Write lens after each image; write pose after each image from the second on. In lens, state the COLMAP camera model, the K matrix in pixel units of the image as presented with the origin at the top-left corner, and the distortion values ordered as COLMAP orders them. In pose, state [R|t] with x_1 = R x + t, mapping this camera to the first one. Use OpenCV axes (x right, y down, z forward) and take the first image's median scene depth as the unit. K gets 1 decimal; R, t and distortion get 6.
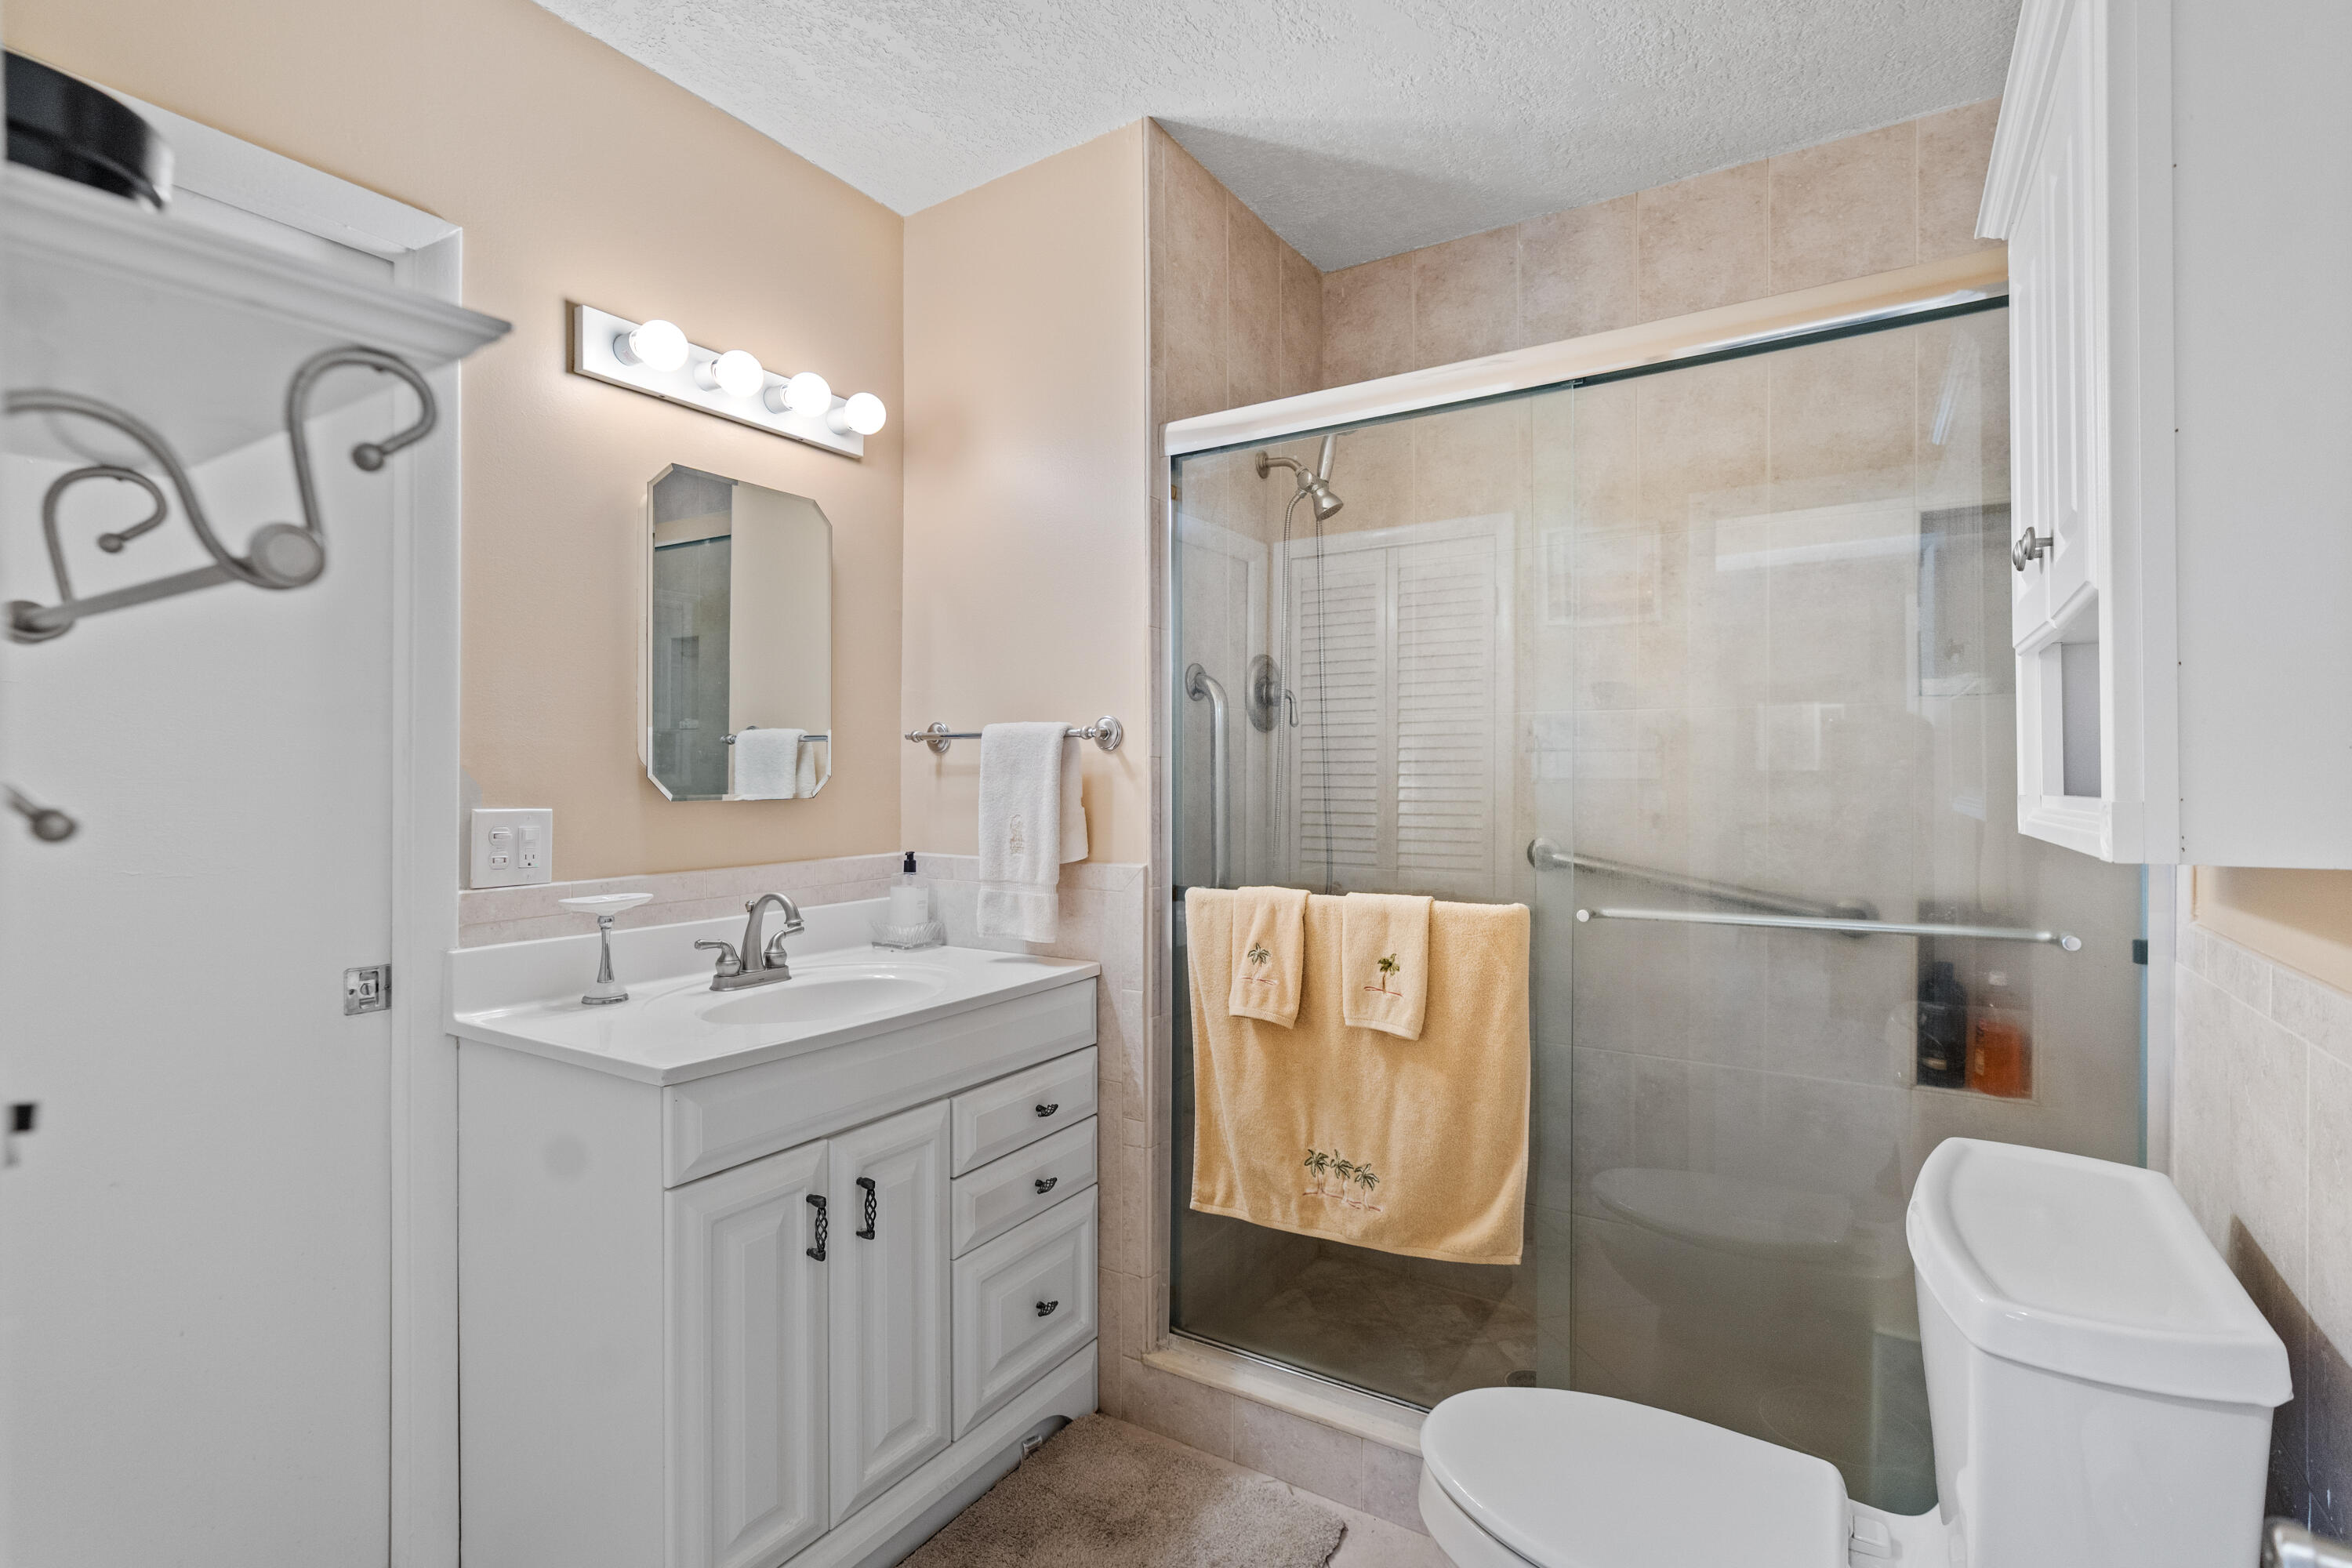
lens RADIAL K [[1053.3, 0, 1186.5], [0, 1053.3, 777.5], [0, 0, 1]] dist [-0.001008, 0.000382]
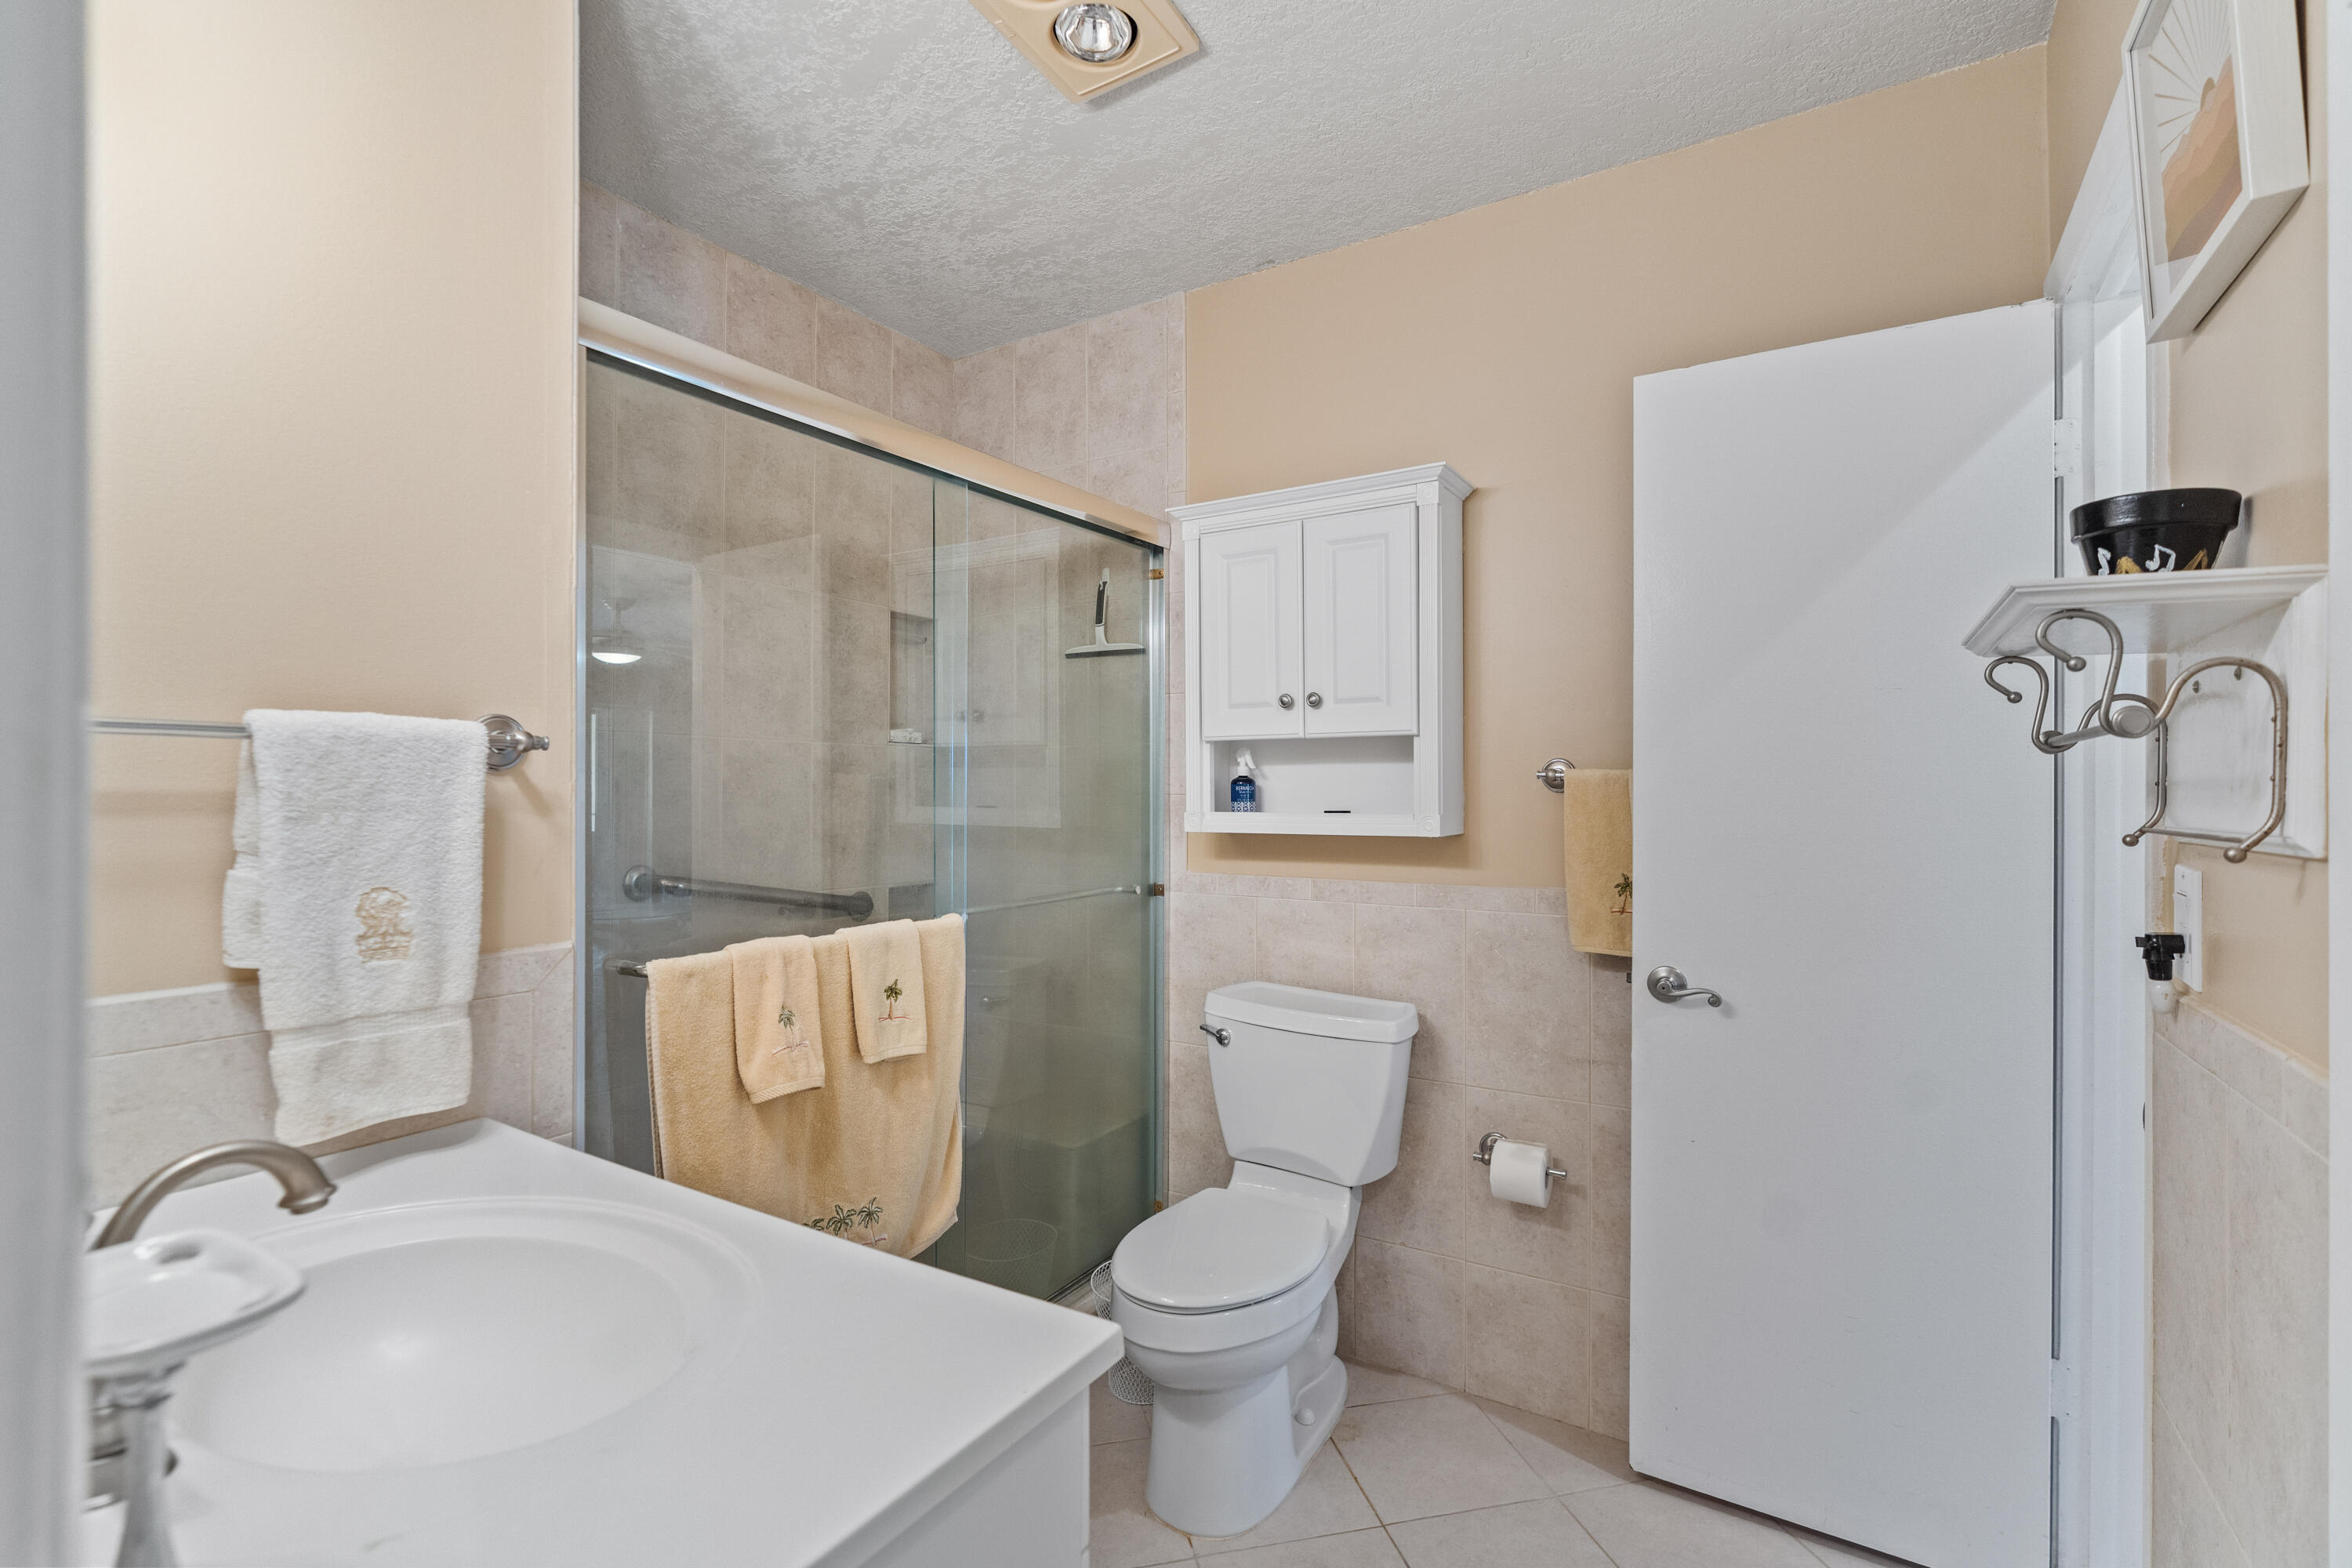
lens RADIAL K [[1053.3, 0, 1186.5], [0, 1053.3, 777.5], [0, 0, 1]] dist [-0.001008, 0.000382]
pose [[-0.002284, 0.011277, 0.999934, -0.721248], [-0.004627, 0.999926, -0.011288, -0.016611], [-0.999987, -0.004653, -0.002232, 0.622843]]
